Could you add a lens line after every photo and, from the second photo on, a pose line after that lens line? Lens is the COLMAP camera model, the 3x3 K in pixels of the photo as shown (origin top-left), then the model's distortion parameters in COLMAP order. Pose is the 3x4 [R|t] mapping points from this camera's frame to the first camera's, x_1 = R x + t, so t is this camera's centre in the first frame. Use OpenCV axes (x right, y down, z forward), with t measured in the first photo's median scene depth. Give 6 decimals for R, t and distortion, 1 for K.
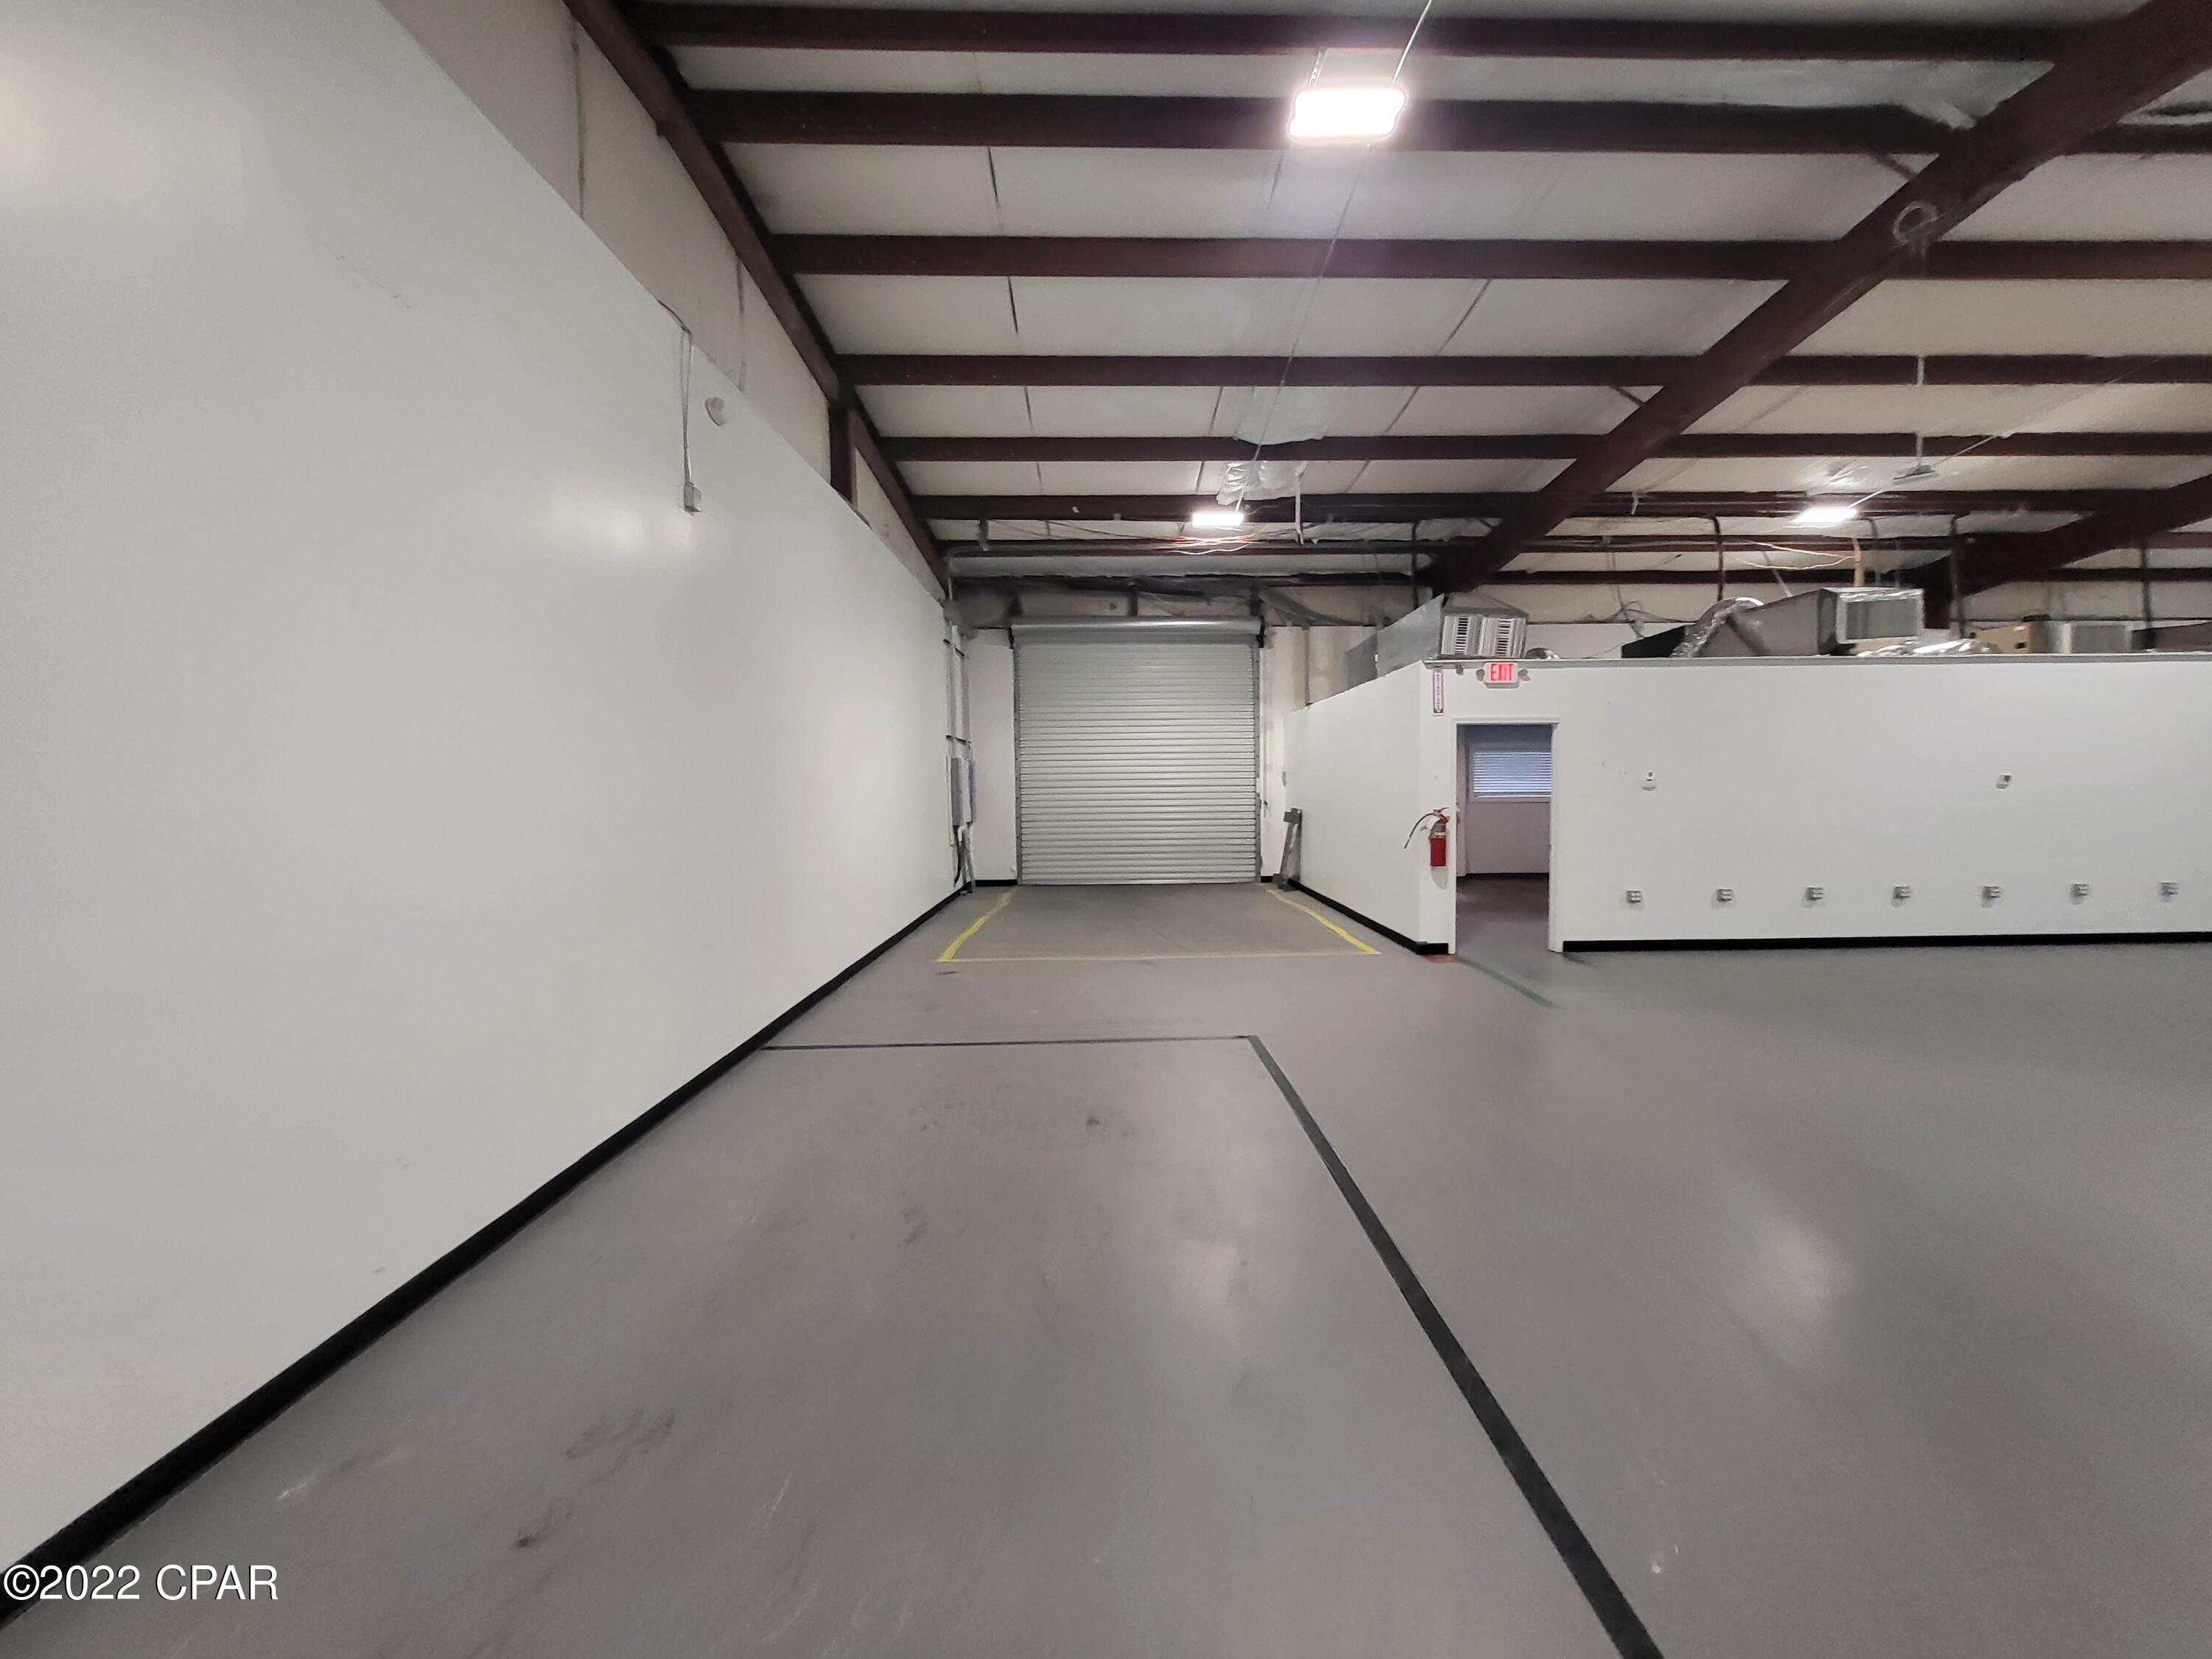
lens RADIAL K [[902.0, 0, 1119.8], [0, 902.0, 824.2], [0, 0, 1]] dist [0.006888, -0.000043]
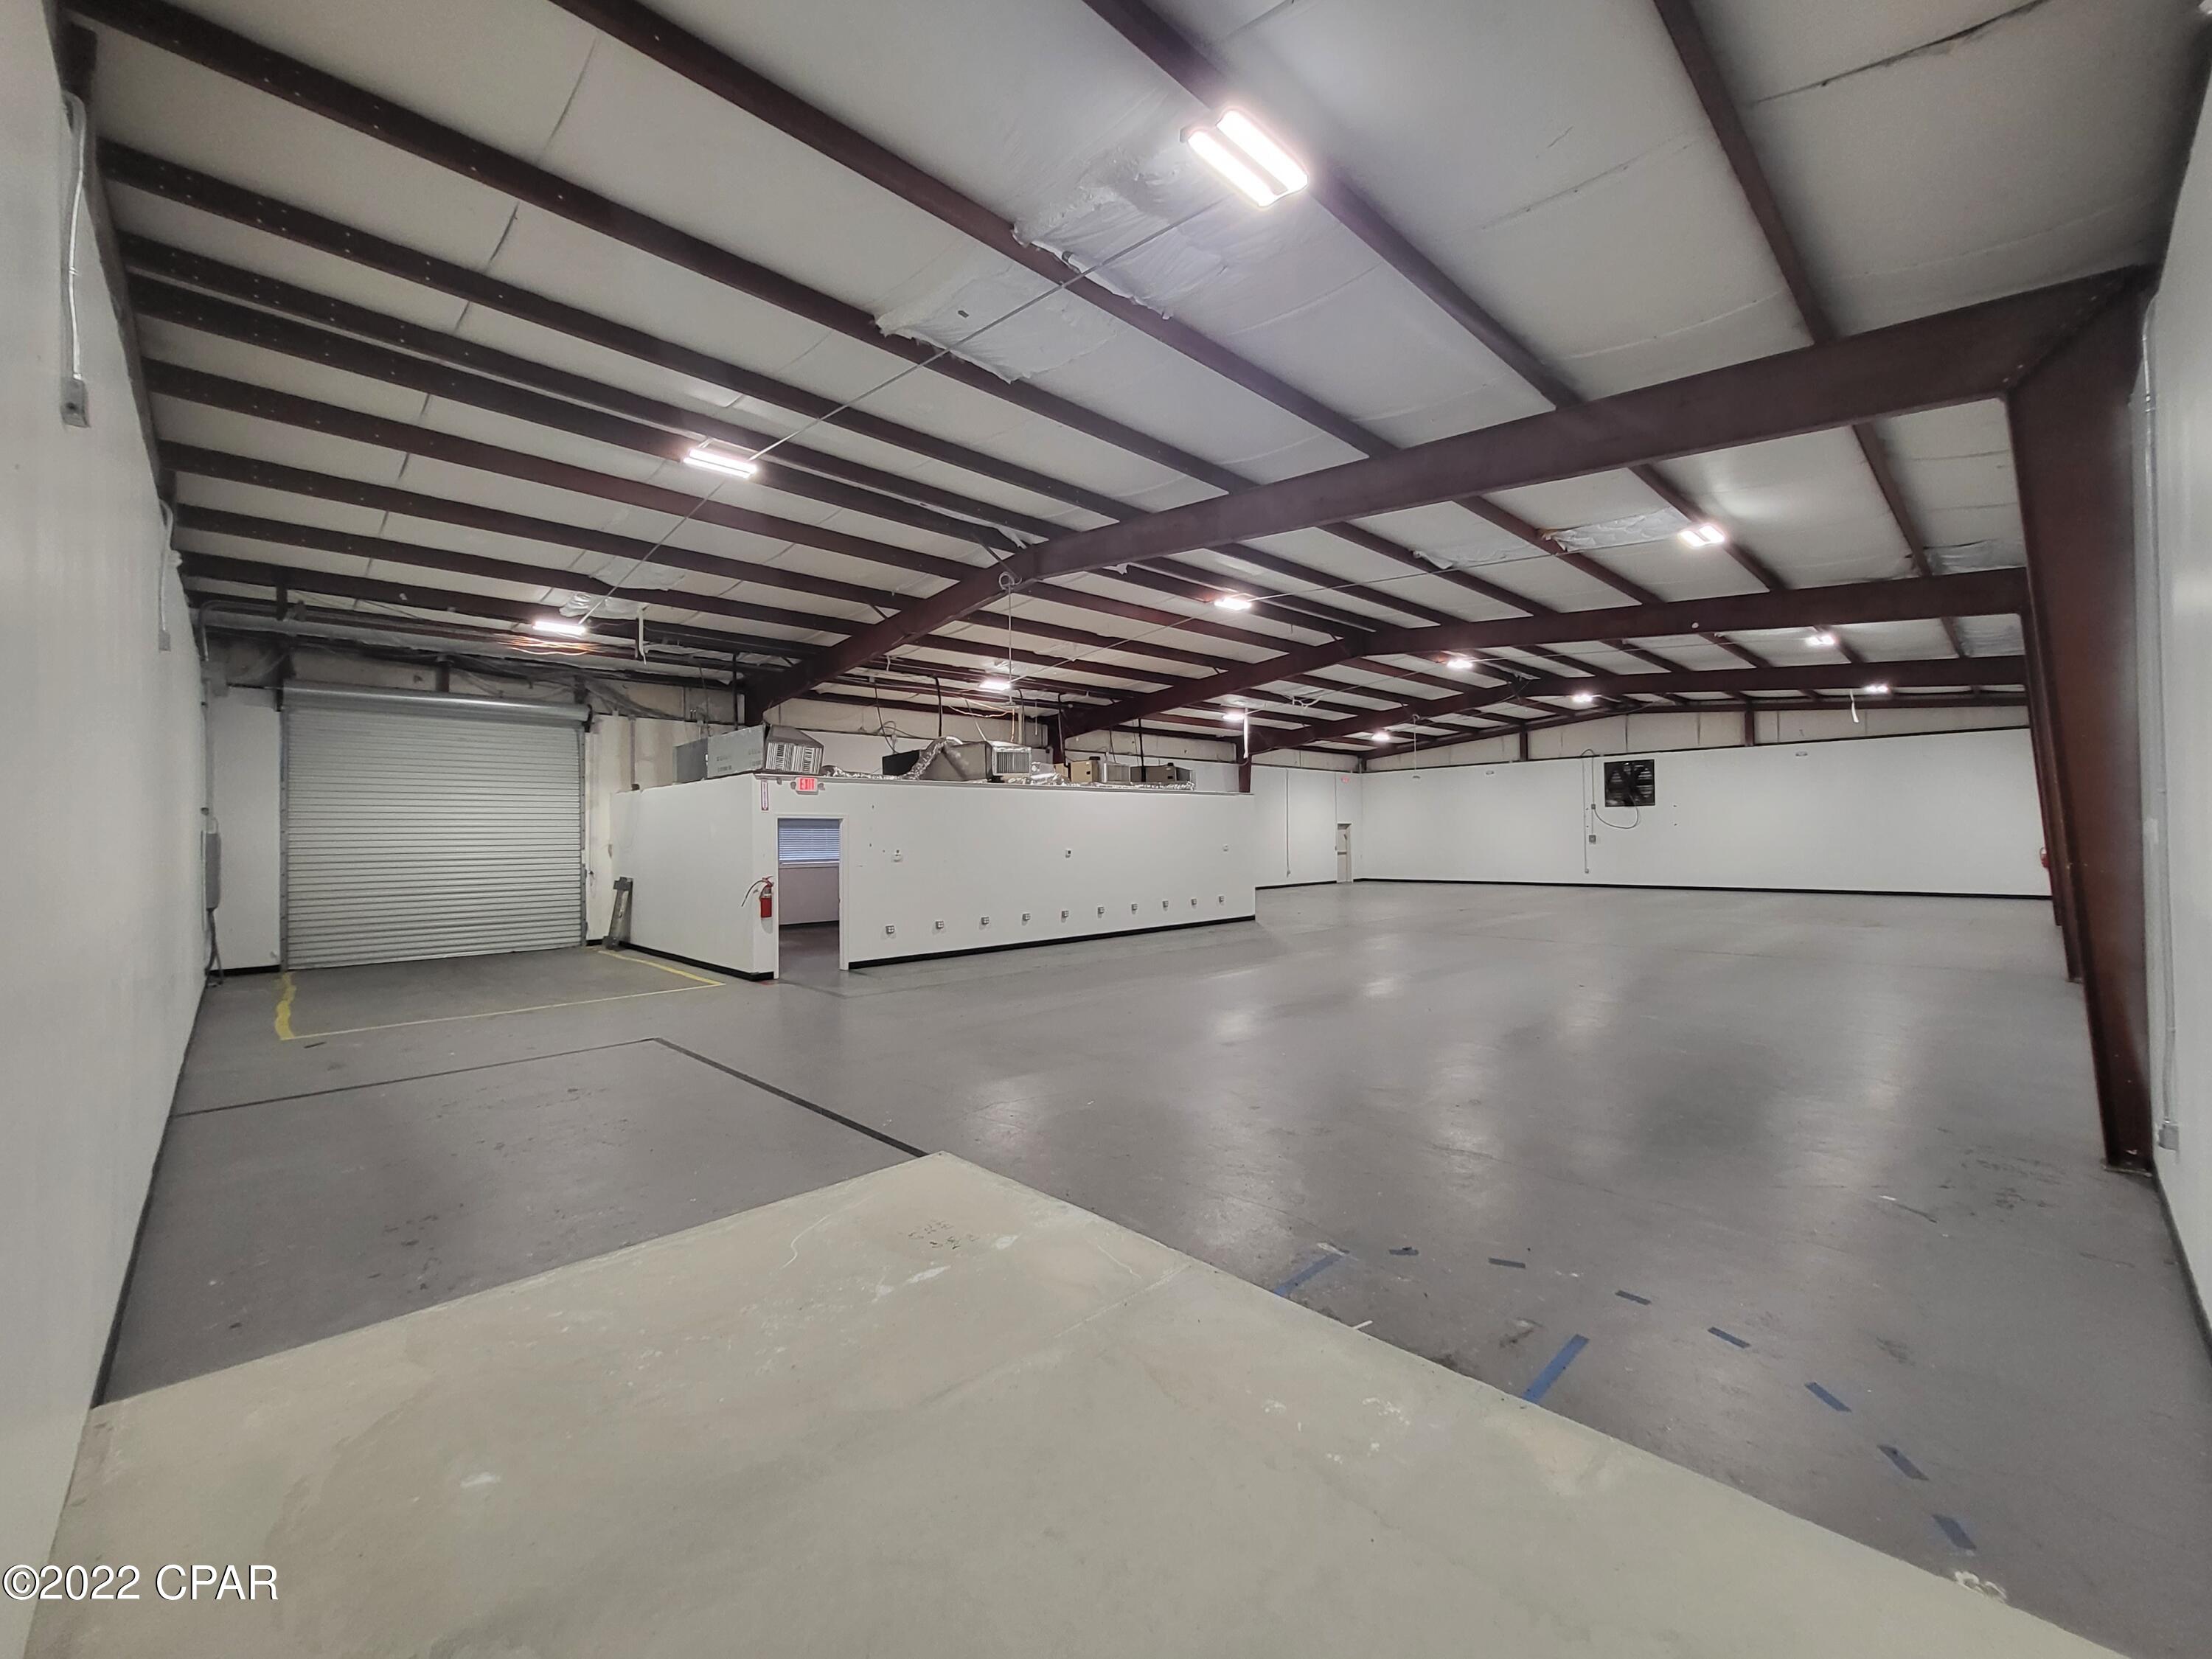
lens RADIAL K [[902.0, 0, 1119.8], [0, 902.0, 824.2], [0, 0, 1]] dist [0.006888, -0.000043]
pose [[0.728546, 0.012142, 0.684889, -0.140974], [0.032140, 0.998136, -0.051884, -0.005598], [-0.684242, 0.059813, 0.726798, -0.275297]]
